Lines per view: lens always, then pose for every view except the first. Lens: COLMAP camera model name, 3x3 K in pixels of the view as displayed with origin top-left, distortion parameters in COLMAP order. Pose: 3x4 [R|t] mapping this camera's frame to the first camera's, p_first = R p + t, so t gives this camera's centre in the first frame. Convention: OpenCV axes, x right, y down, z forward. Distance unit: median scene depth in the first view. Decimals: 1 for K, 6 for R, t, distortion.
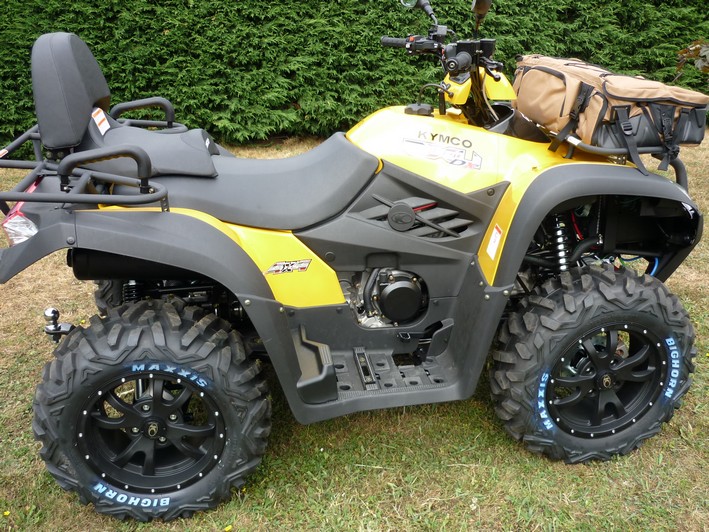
lens RADIAL K [[711.9, 0, 354.5], [0, 711.9, 266.0], [0, 0, 1]] dist [-0.069259, 0.055695]
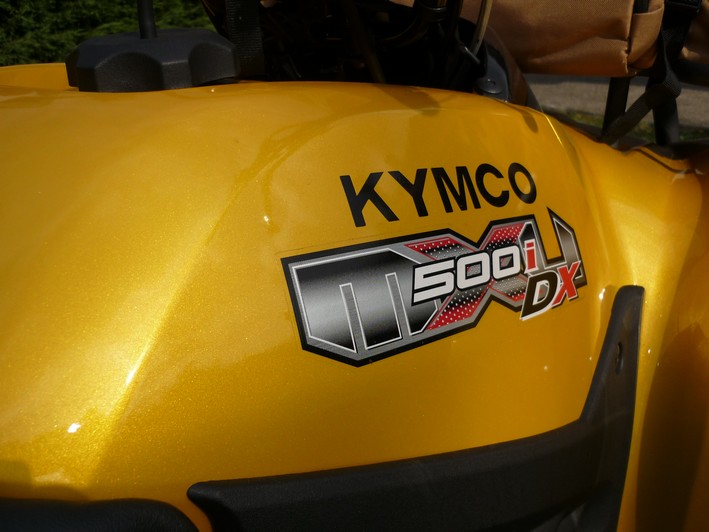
lens RADIAL K [[695.6, 0, 354.5], [0, 695.6, 266.0], [0, 0, 1]] dist [-0.000343, 0.005648]
pose [[0.646962, -0.324466, 0.690045, -0.011143], [0.306004, 0.939361, 0.154798, -0.192593], [-0.698428, 0.111007, 0.707019, 0.889715]]
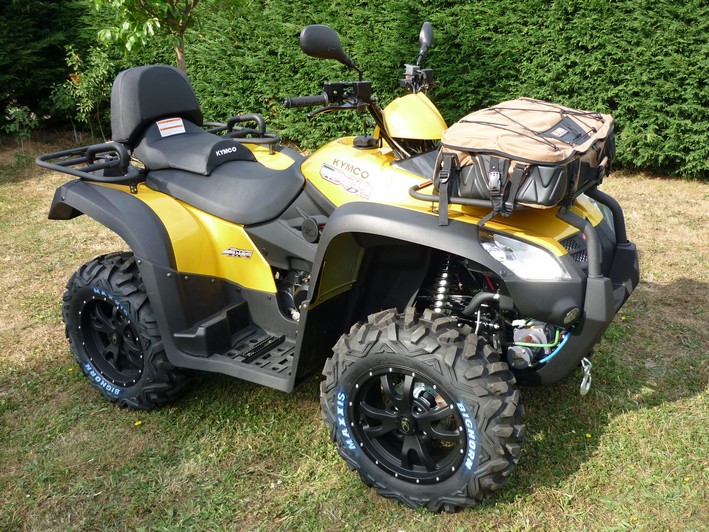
lens RADIAL K [[711.9, 0, 354.5], [0, 711.9, 266.0], [0, 0, 1]] dist [-0.069259, 0.055695]
pose [[0.741465, 0.203689, -0.639328, 0.868532], [-0.218167, 0.974224, 0.057366, -0.093849], [0.634534, 0.096945, 0.766791, 0.159919]]
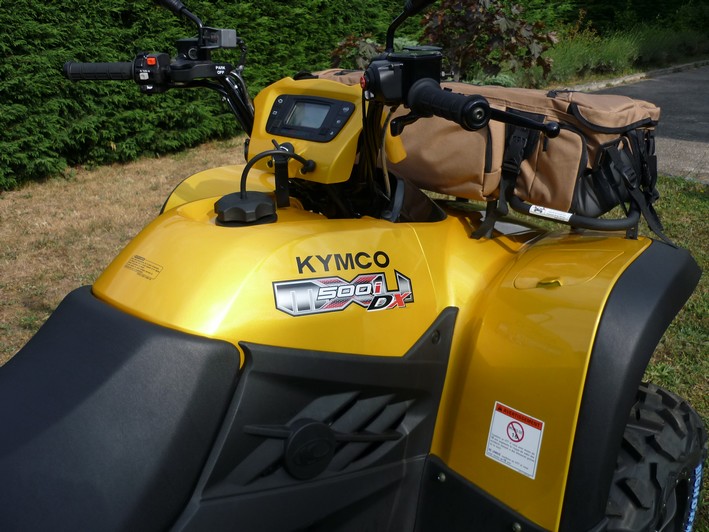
lens RADIAL K [[711.9, 0, 354.5], [0, 711.9, 266.0], [0, 0, 1]] dist [-0.069259, 0.055695]
pose [[0.768650, -0.248808, 0.589297, -0.149124], [0.254249, 0.964190, 0.075461, -0.207953], [-0.586970, 0.091825, 0.804384, 0.604065]]
